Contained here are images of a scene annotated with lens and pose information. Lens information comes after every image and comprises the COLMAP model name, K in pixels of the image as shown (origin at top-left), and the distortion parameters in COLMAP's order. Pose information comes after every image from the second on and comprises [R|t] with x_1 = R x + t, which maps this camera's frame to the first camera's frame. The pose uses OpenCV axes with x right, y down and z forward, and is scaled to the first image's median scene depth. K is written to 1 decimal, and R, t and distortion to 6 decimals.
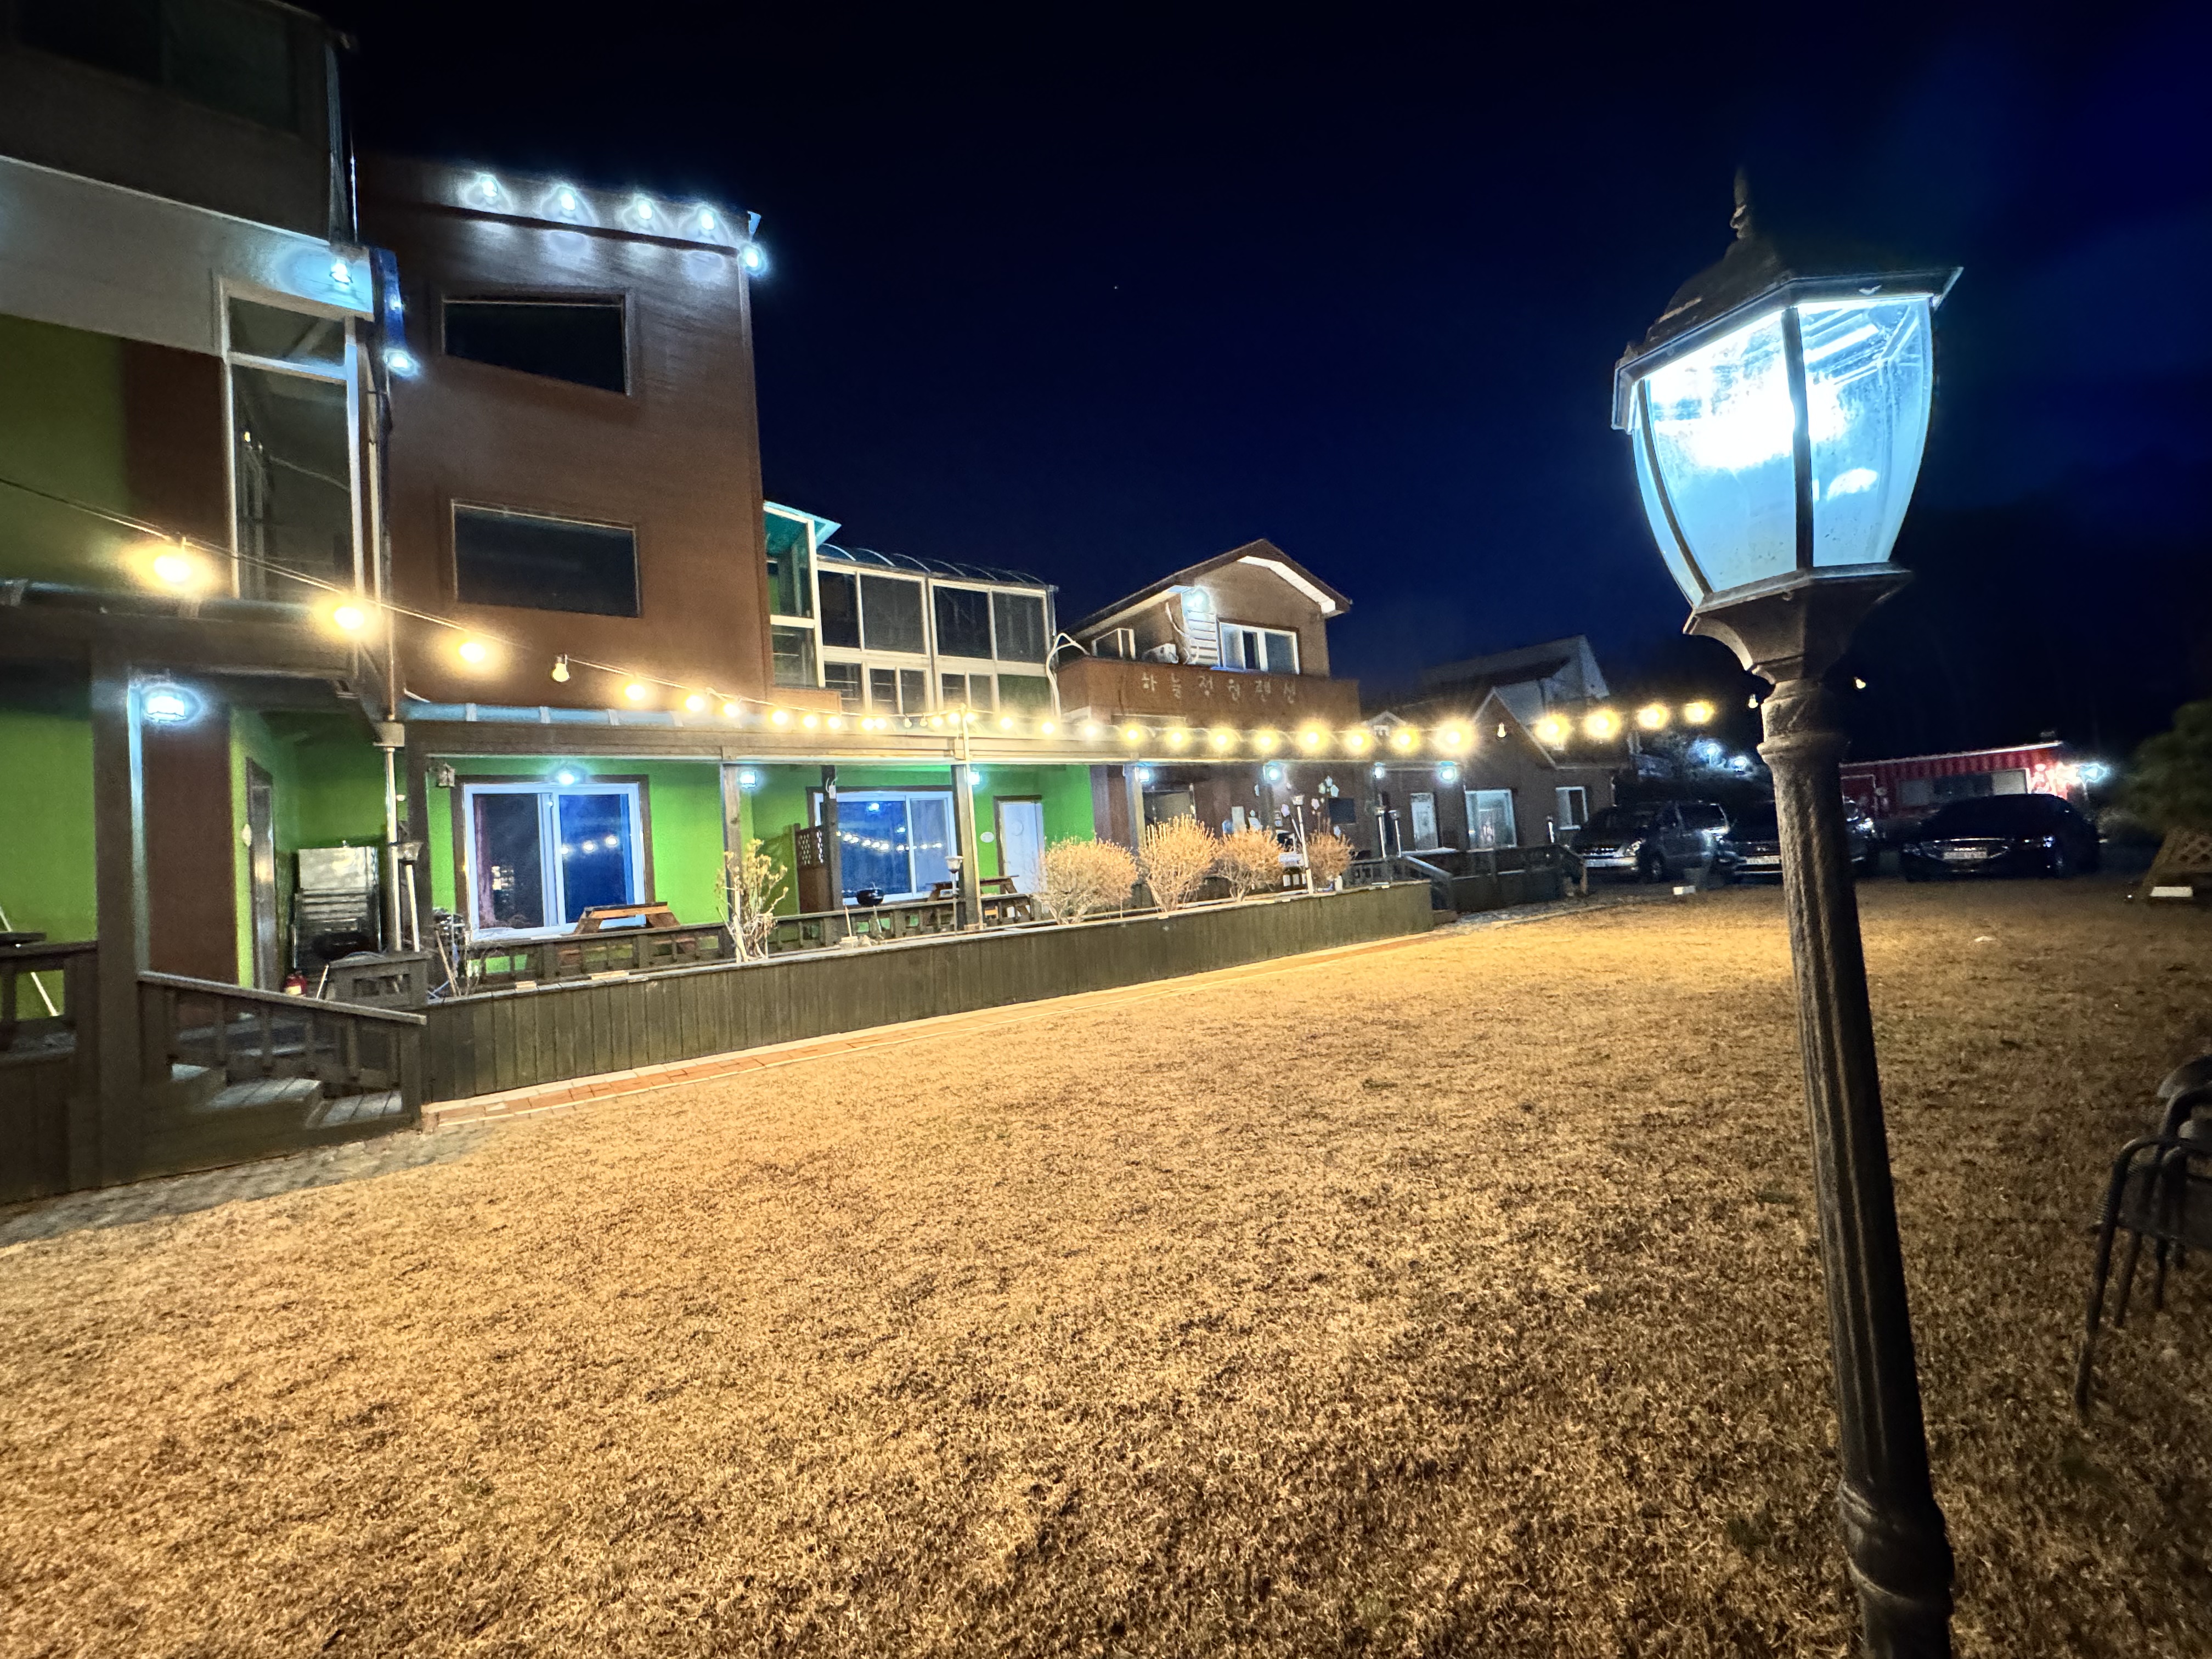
lens RADIAL K [[880.8, 0, 1101.8], [0, 880.8, 829.6], [0, 0, 1]] dist [-0.002212, -0.000203]
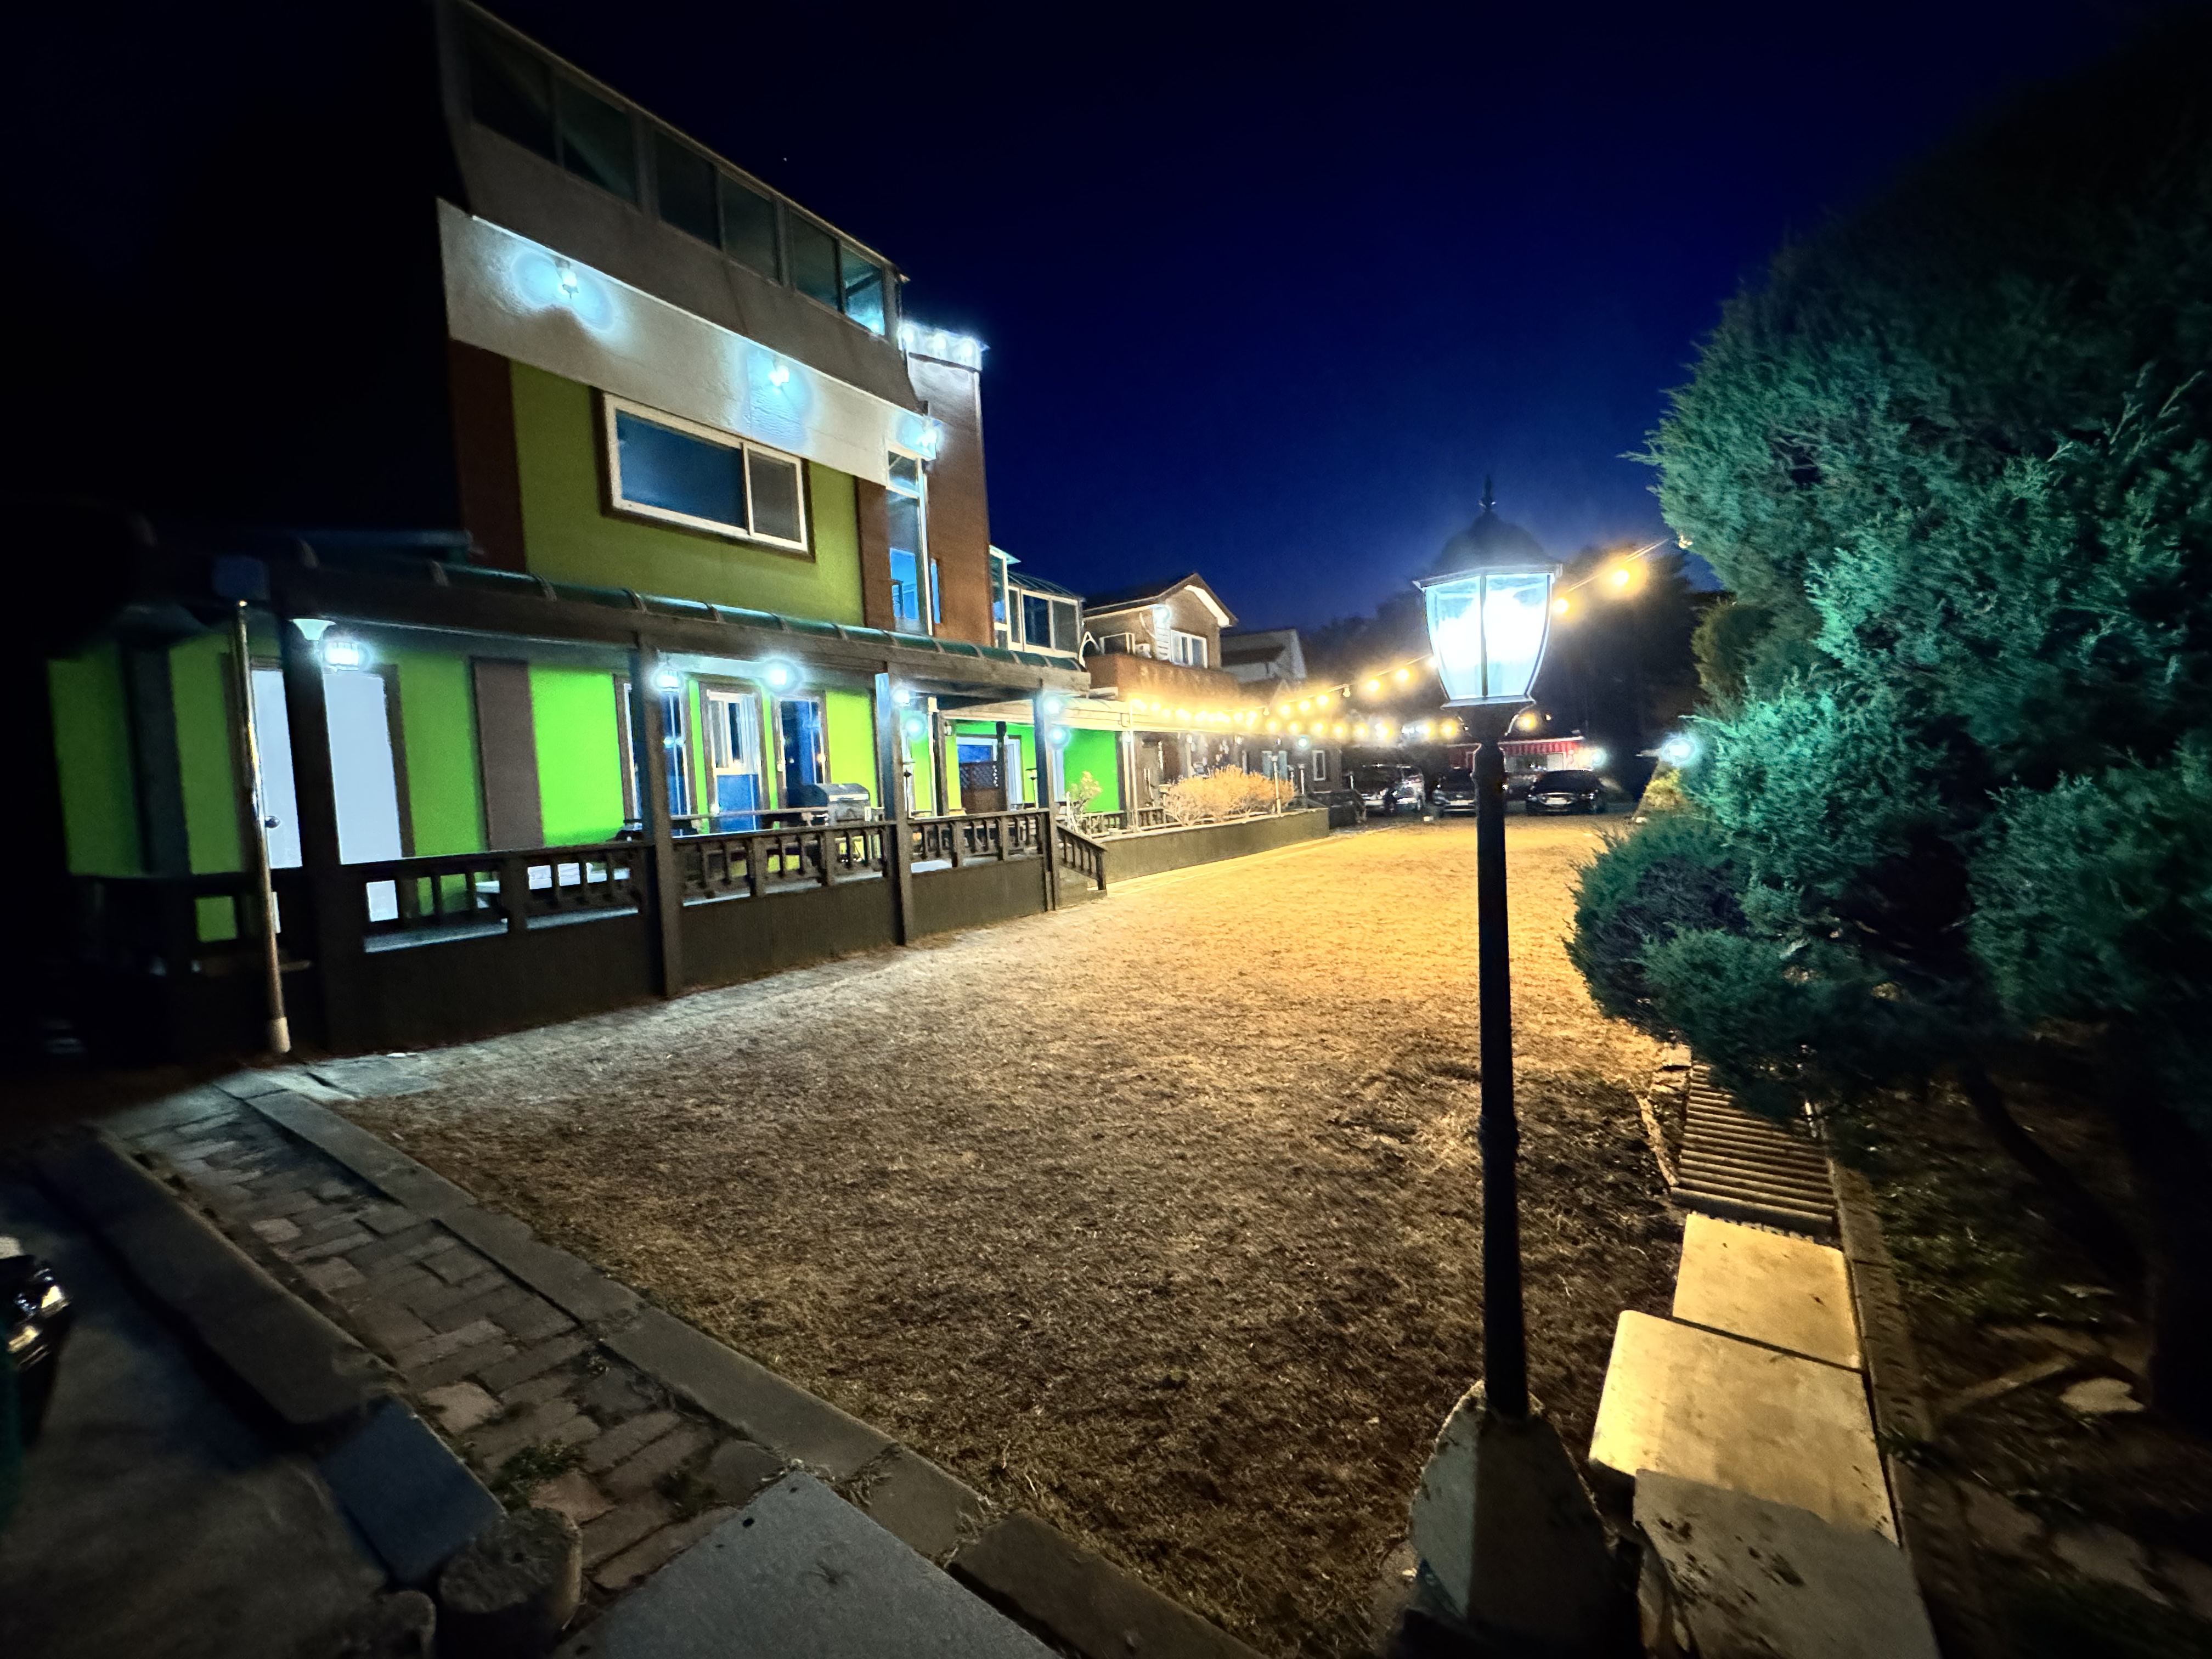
lens RADIAL K [[880.8, 0, 1101.8], [0, 880.8, 829.6], [0, 0, 1]] dist [-0.002212, -0.000203]
pose [[0.935884, 0.010402, 0.352155, -0.520721], [-0.032930, 0.997771, 0.058040, 0.012093], [-0.350766, -0.065915, 0.934140, -0.359140]]
